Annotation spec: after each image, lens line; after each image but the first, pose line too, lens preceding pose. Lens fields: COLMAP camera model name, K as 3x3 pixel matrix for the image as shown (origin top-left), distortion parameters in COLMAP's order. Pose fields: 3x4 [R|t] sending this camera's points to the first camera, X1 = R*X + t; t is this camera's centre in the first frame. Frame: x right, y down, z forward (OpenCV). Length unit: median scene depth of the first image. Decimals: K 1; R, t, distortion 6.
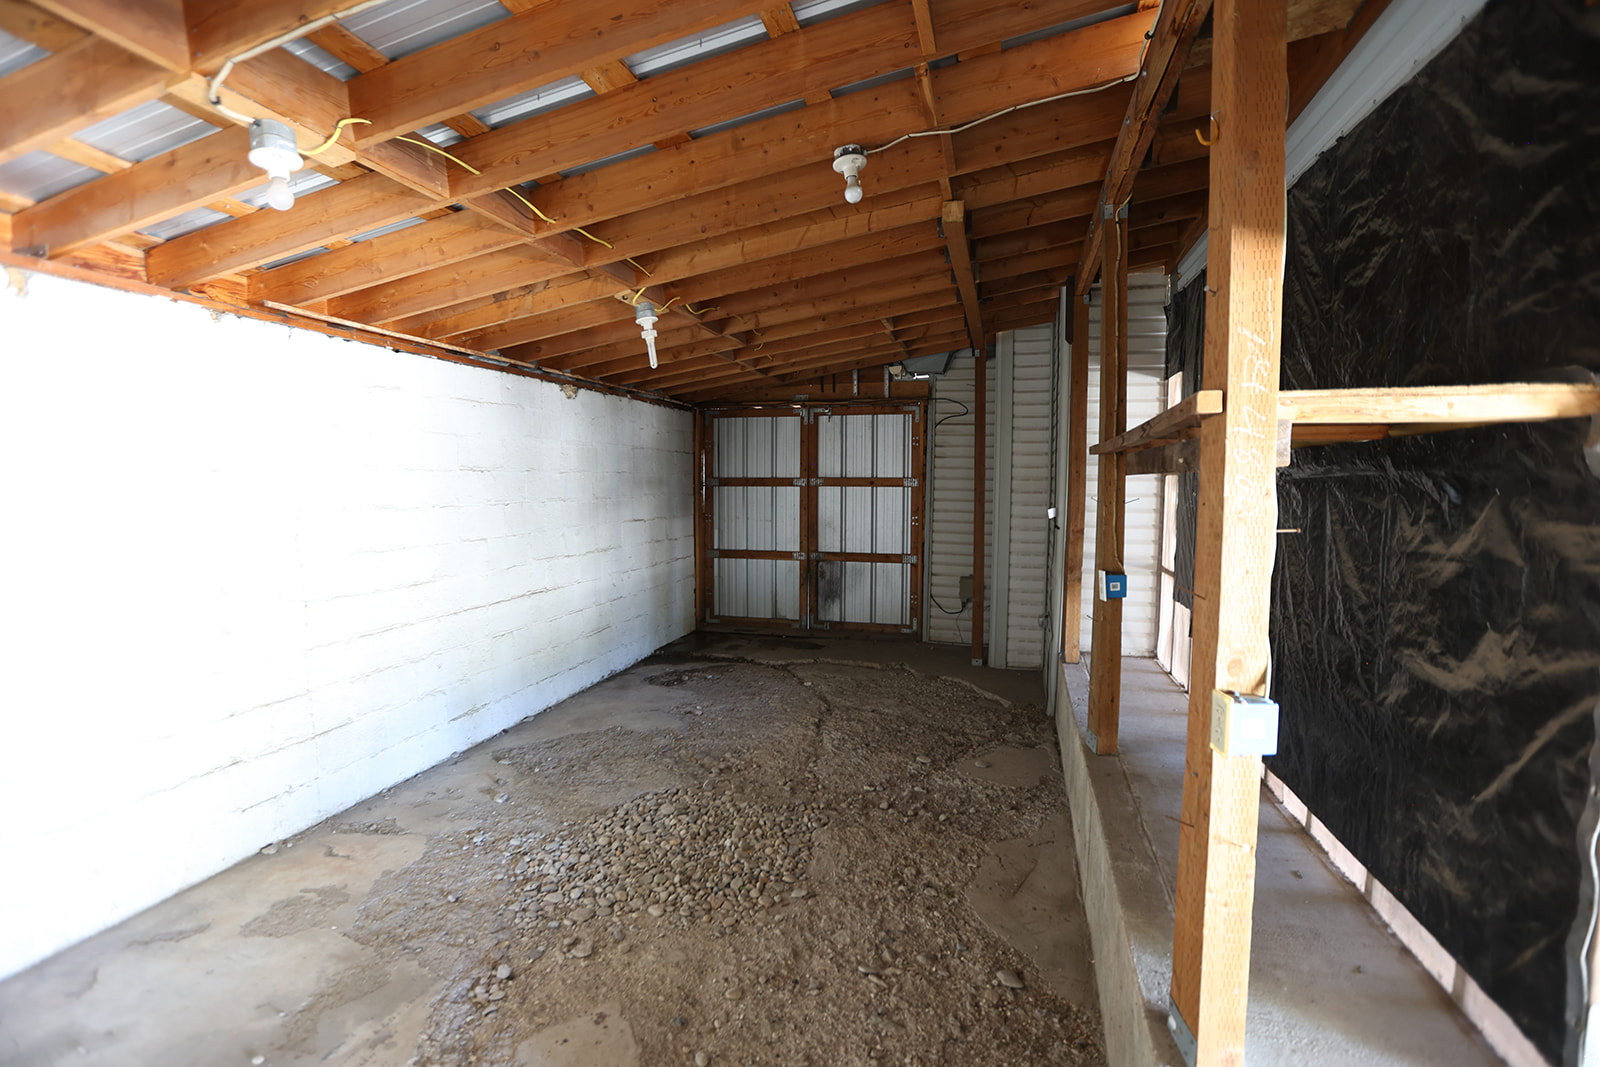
lens RADIAL K [[754.9, 0, 801.0], [0, 754.9, 531.9], [0, 0, 1]] dist [0.000704, 0.000352]
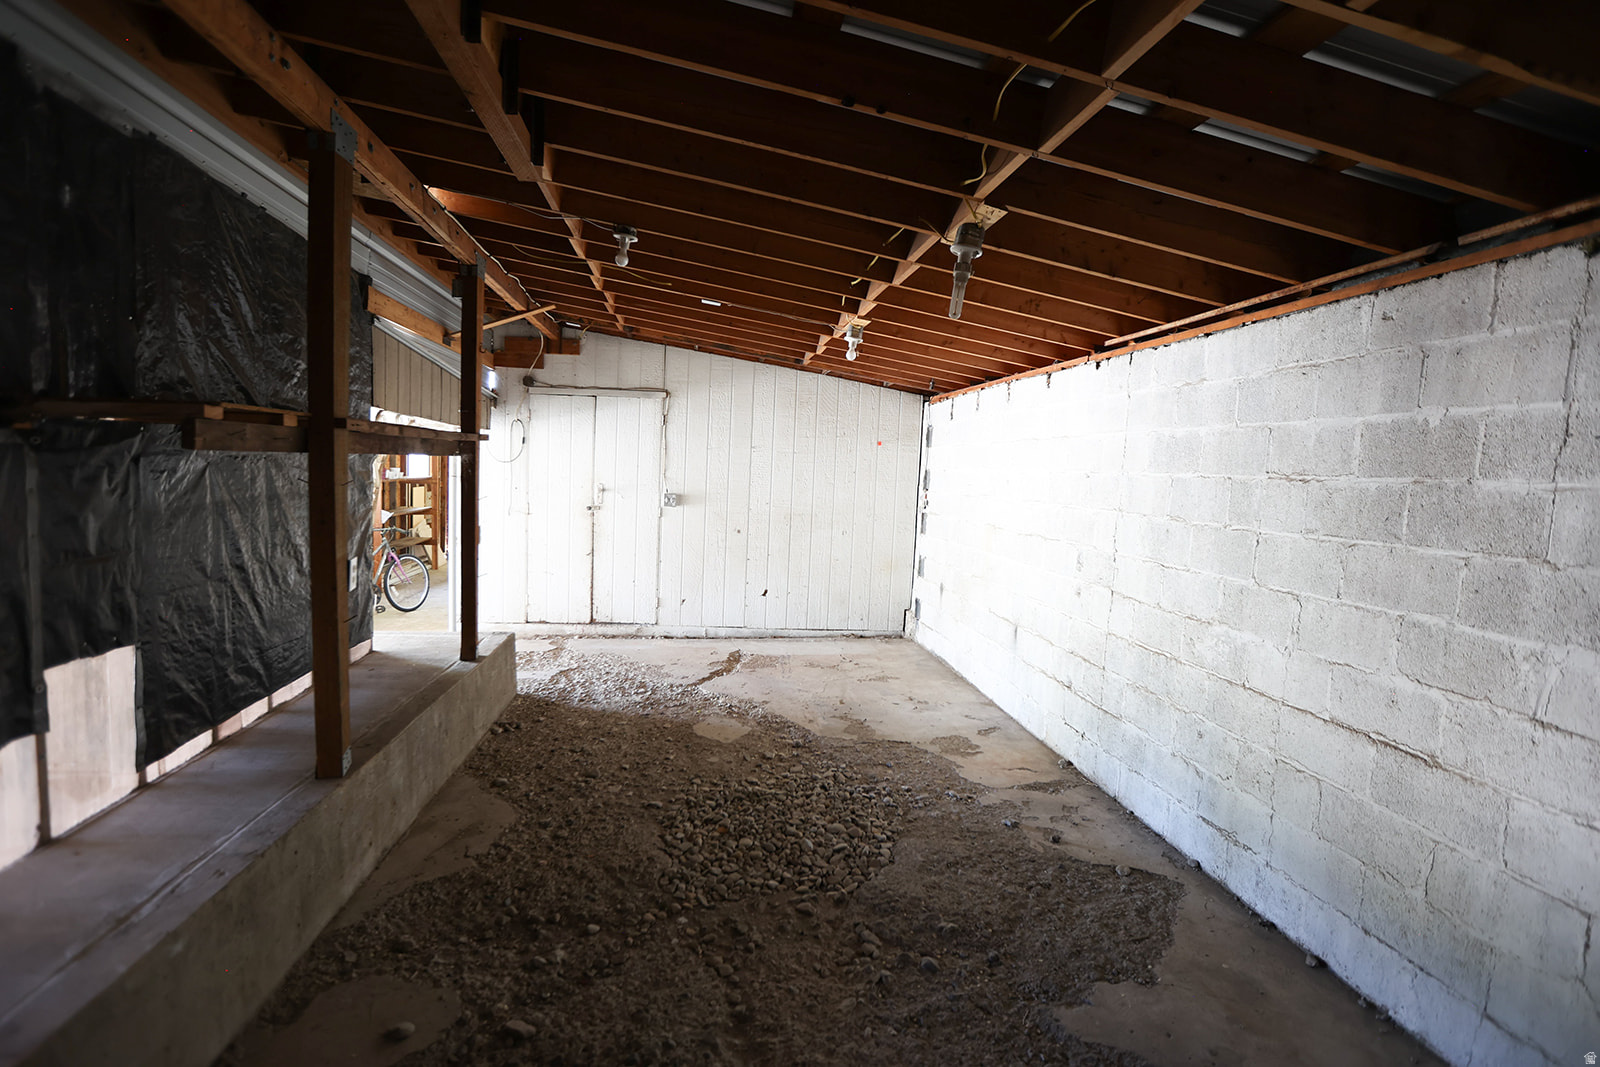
lens RADIAL K [[754.9, 0, 801.6], [0, 754.9, 532.2], [0, 0, 1]] dist [0.000704, 0.000352]
pose [[-0.915284, 0.004999, -0.402779, 0.218322], [-0.059229, 0.987384, 0.146850, -0.126604], [0.398432, 0.158266, -0.903440, 1.683252]]
